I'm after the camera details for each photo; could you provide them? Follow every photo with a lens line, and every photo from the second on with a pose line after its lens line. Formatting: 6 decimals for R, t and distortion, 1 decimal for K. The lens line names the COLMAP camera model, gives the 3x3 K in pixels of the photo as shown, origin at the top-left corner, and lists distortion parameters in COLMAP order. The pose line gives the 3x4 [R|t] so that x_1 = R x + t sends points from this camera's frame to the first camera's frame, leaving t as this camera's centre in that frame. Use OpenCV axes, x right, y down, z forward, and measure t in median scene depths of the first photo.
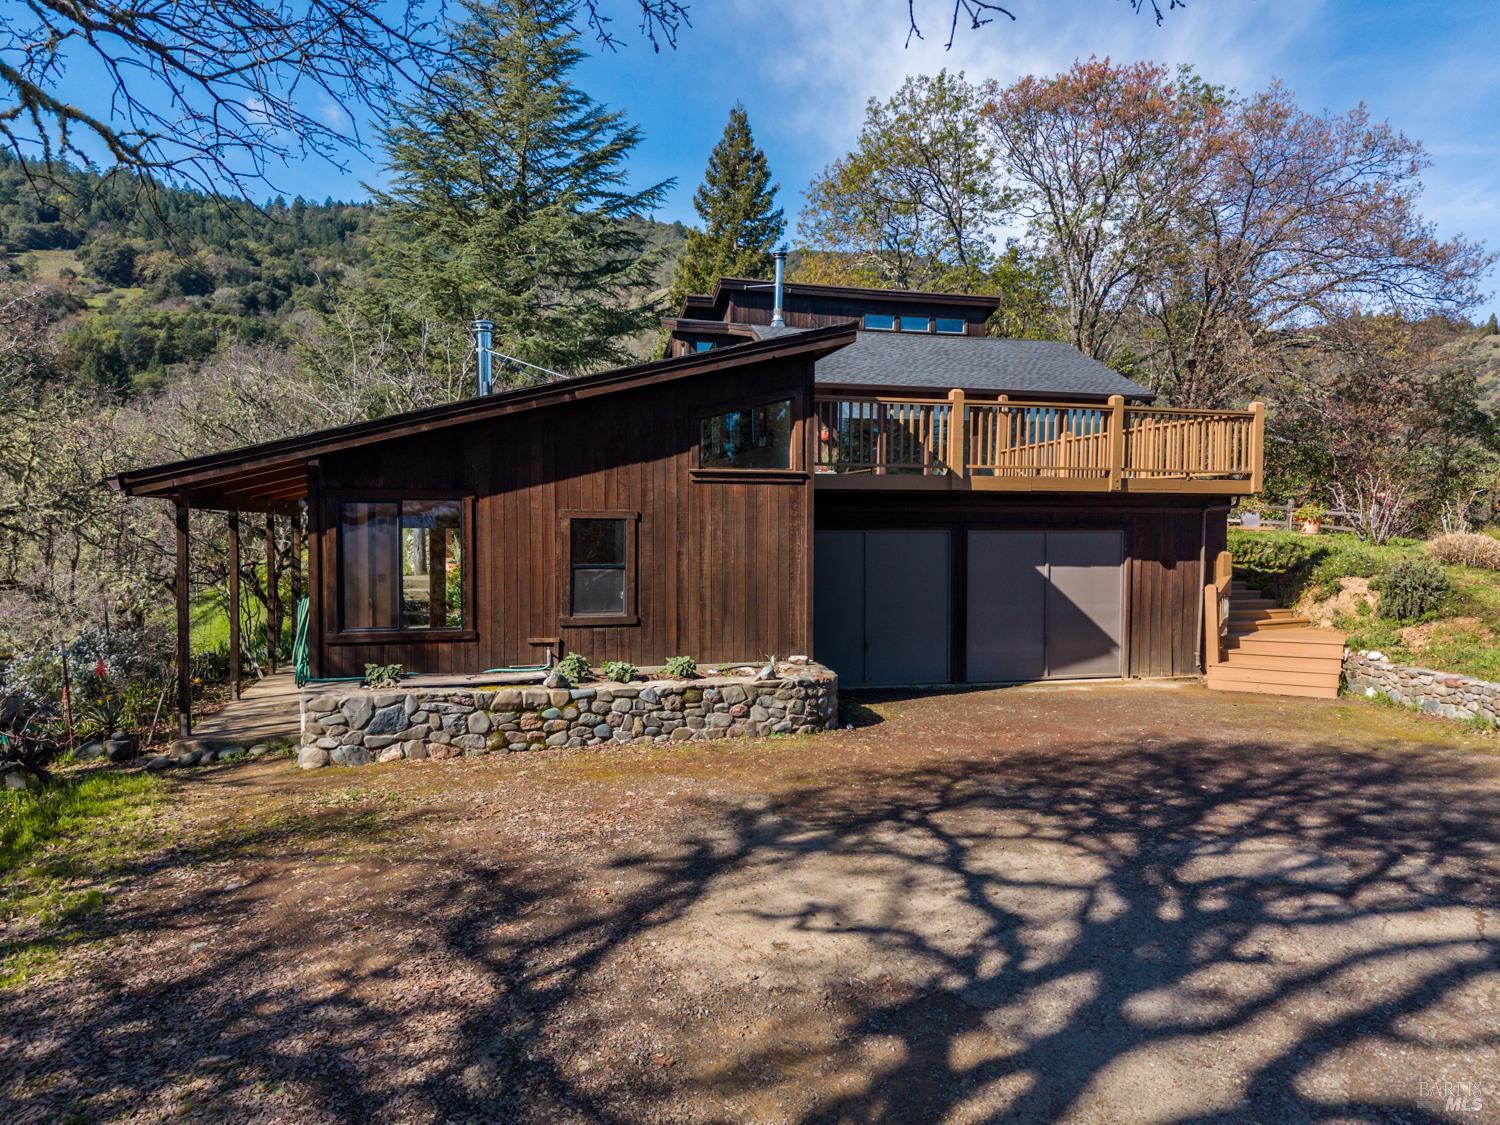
lens RADIAL K [[991.2, 0, 755.4], [0, 991.2, 560.8], [0, 0, 1]] dist [0.018114, -0.024732]
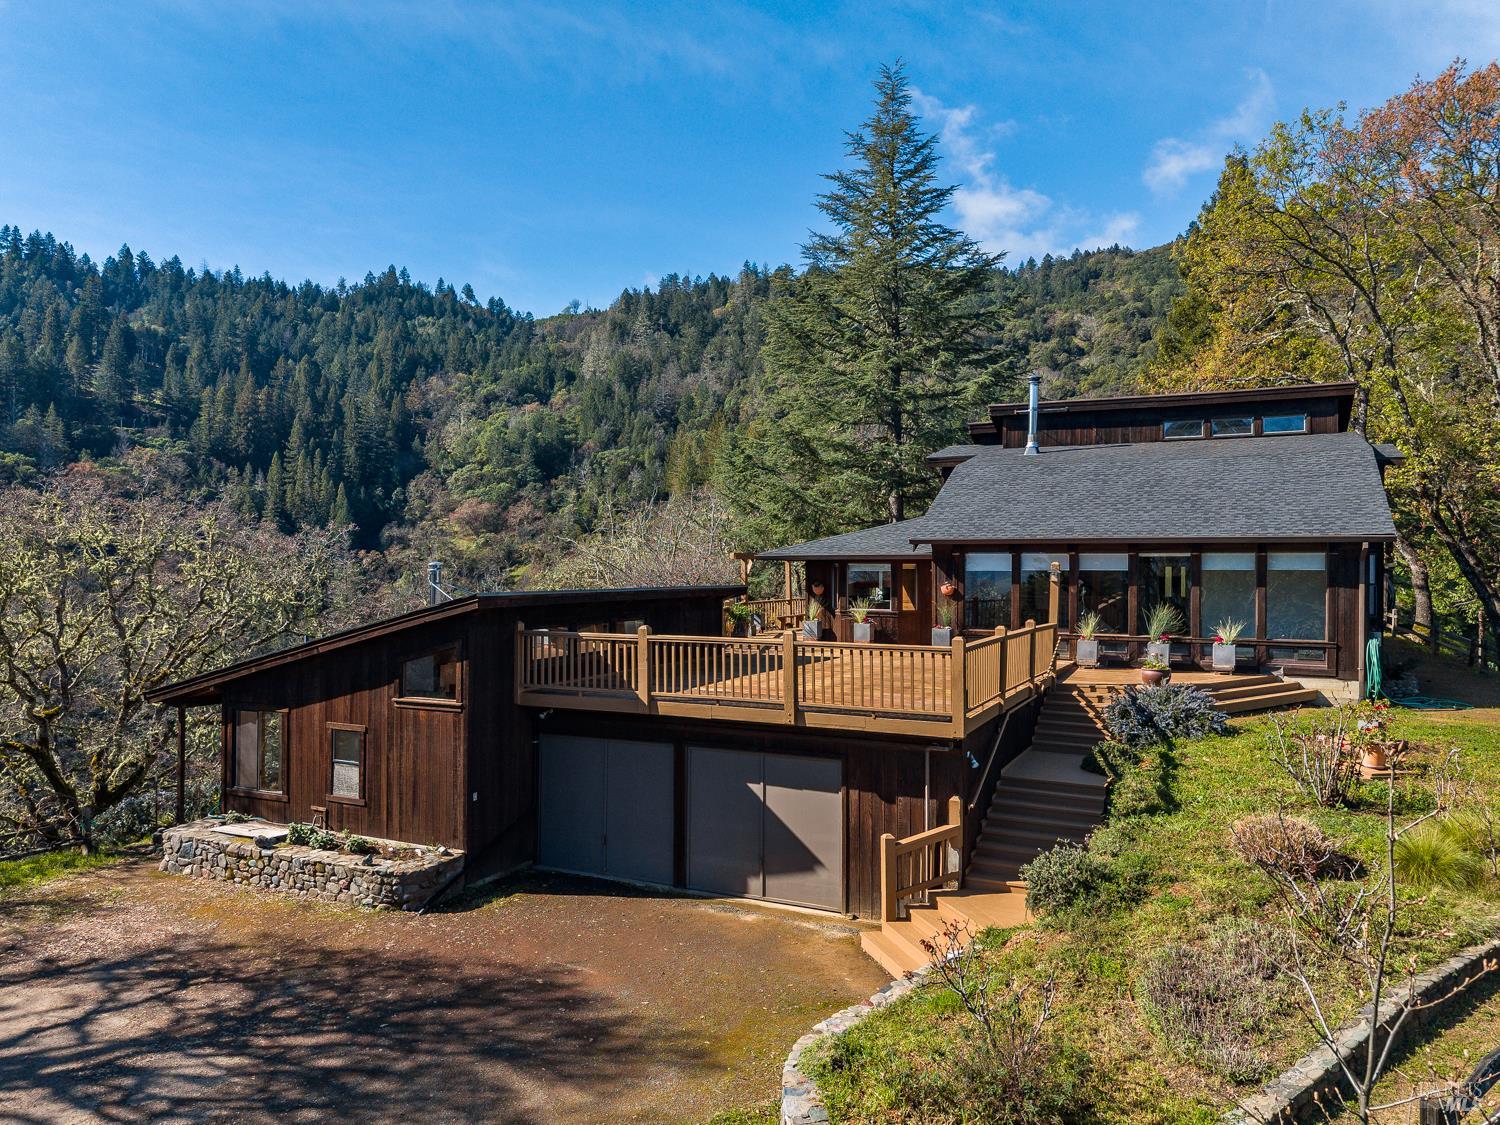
lens RADIAL K [[1021.1, 0, 748.7], [0, 1021.1, 562.4], [0, 0, 1]] dist [0.007072, -0.005599]
pose [[0.753458, -0.001373, -0.657495, 1.008332], [-0.026442, 0.999126, -0.032387, -0.201850], [0.656964, 0.041788, 0.752763, 0.189441]]
